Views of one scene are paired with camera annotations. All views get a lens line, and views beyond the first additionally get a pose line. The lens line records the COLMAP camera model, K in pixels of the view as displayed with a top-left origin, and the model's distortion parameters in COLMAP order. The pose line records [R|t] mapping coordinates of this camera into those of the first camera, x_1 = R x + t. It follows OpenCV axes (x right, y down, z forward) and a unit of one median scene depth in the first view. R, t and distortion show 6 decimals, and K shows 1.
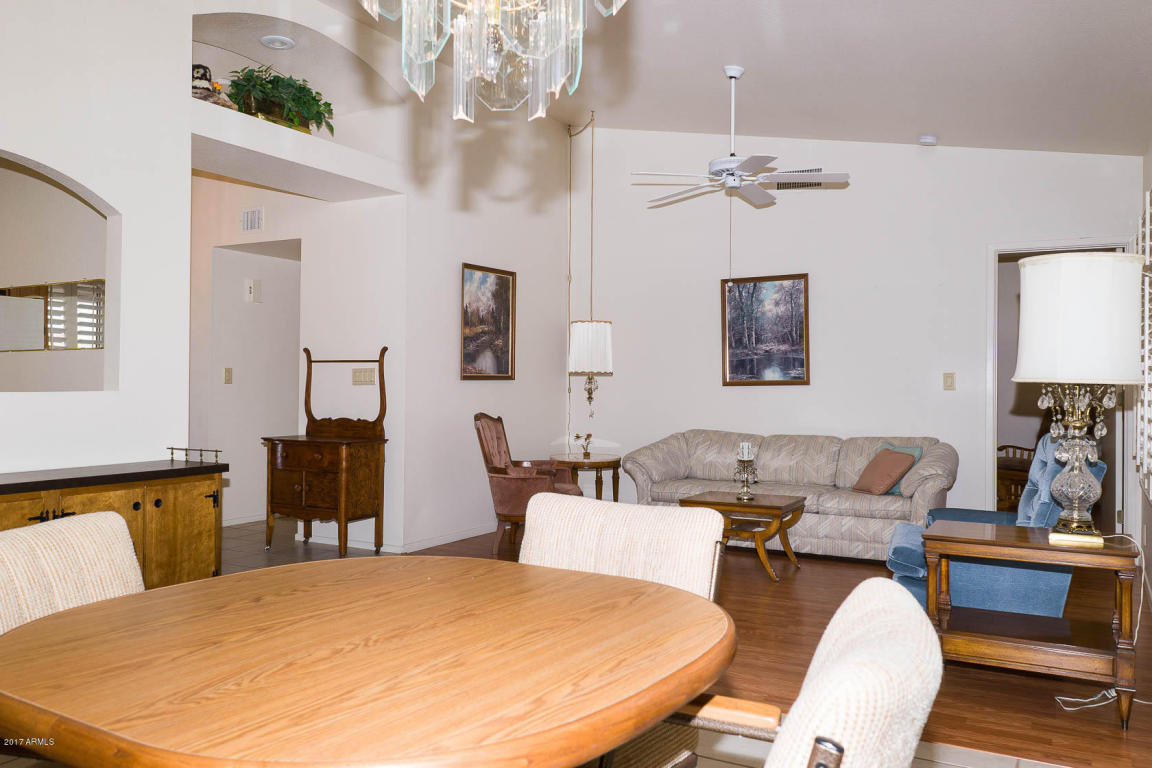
lens RADIAL K [[927.6, 0, 576.0], [0, 927.6, 384.0], [0, 0, 1]] dist [0.000272, 0.007993]
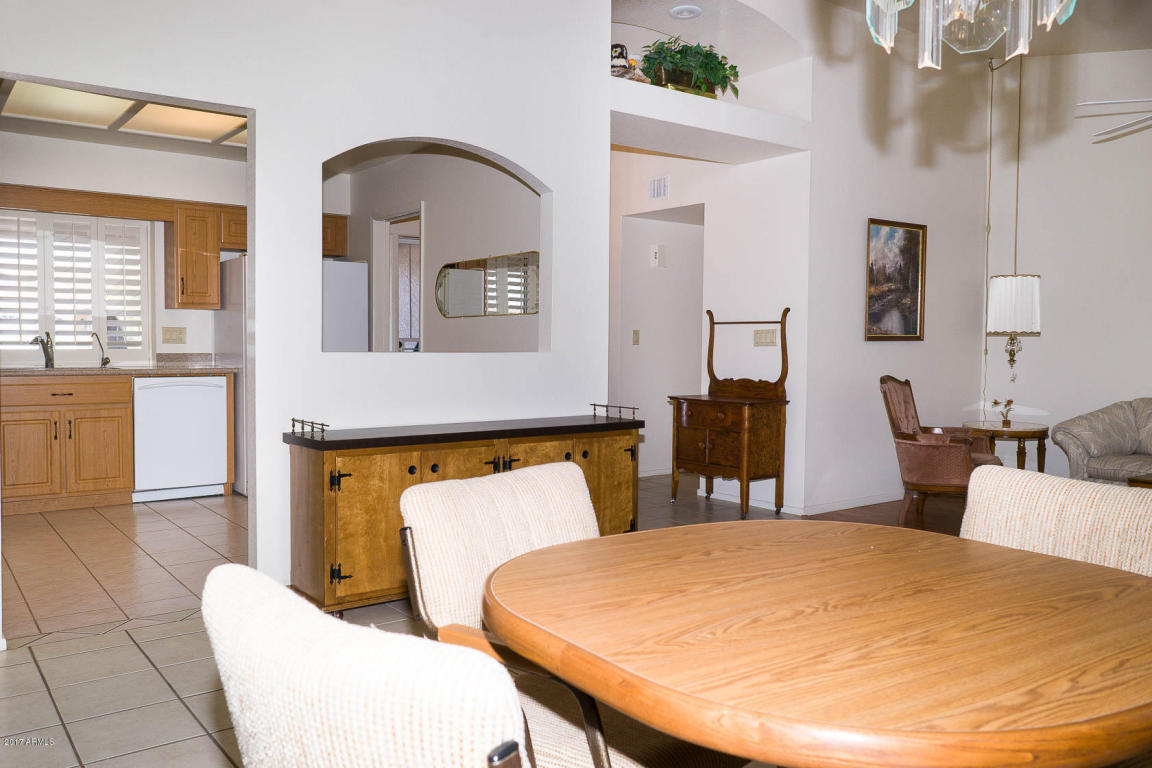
lens RADIAL K [[927.6, 0, 576.0], [0, 927.6, 384.0], [0, 0, 1]] dist [0.000272, 0.007993]
pose [[0.915373, 0.016988, -0.402248, -0.013168], [0.000187, 0.999091, 0.042621, -0.000983], [0.402607, -0.039089, 0.914538, -0.003185]]
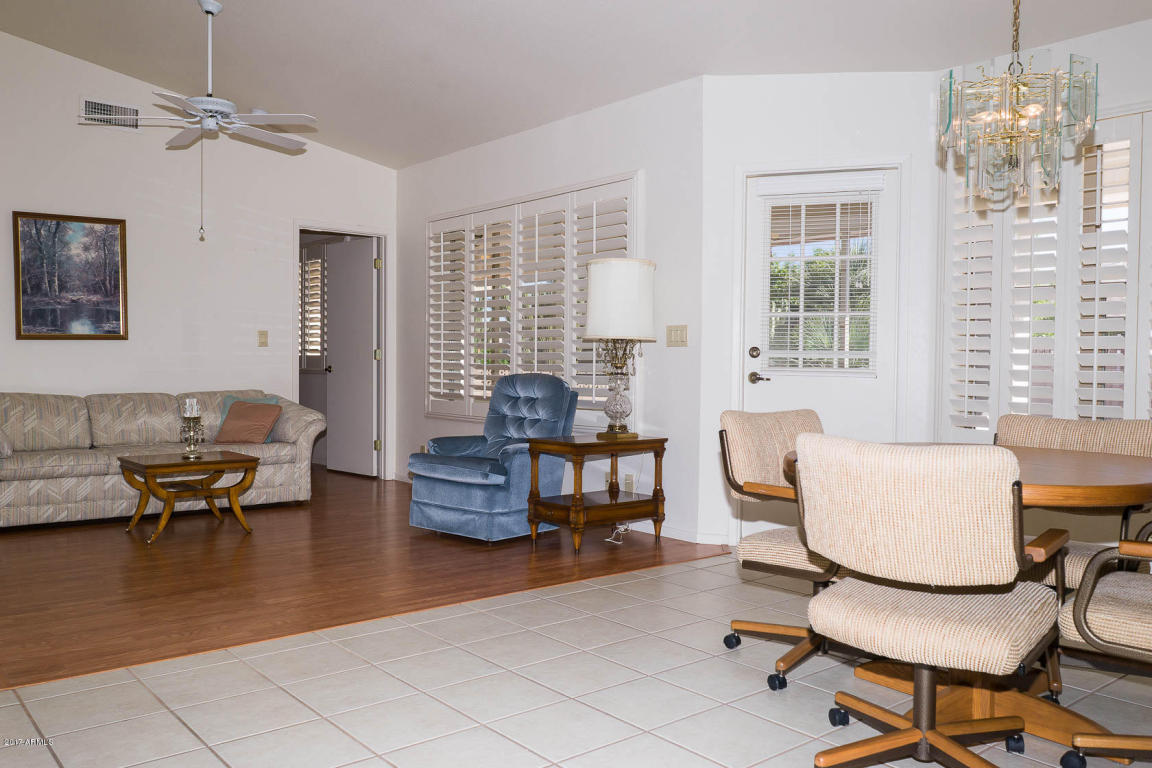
lens RADIAL K [[927.6, 0, 576.0], [0, 927.6, 384.0], [0, 0, 1]] dist [0.000272, 0.007993]
pose [[0.351432, -0.030071, 0.935730, -1.480518], [-0.010330, 0.999299, 0.035994, 0.022467], [-0.936156, -0.022316, 0.350875, 0.776137]]
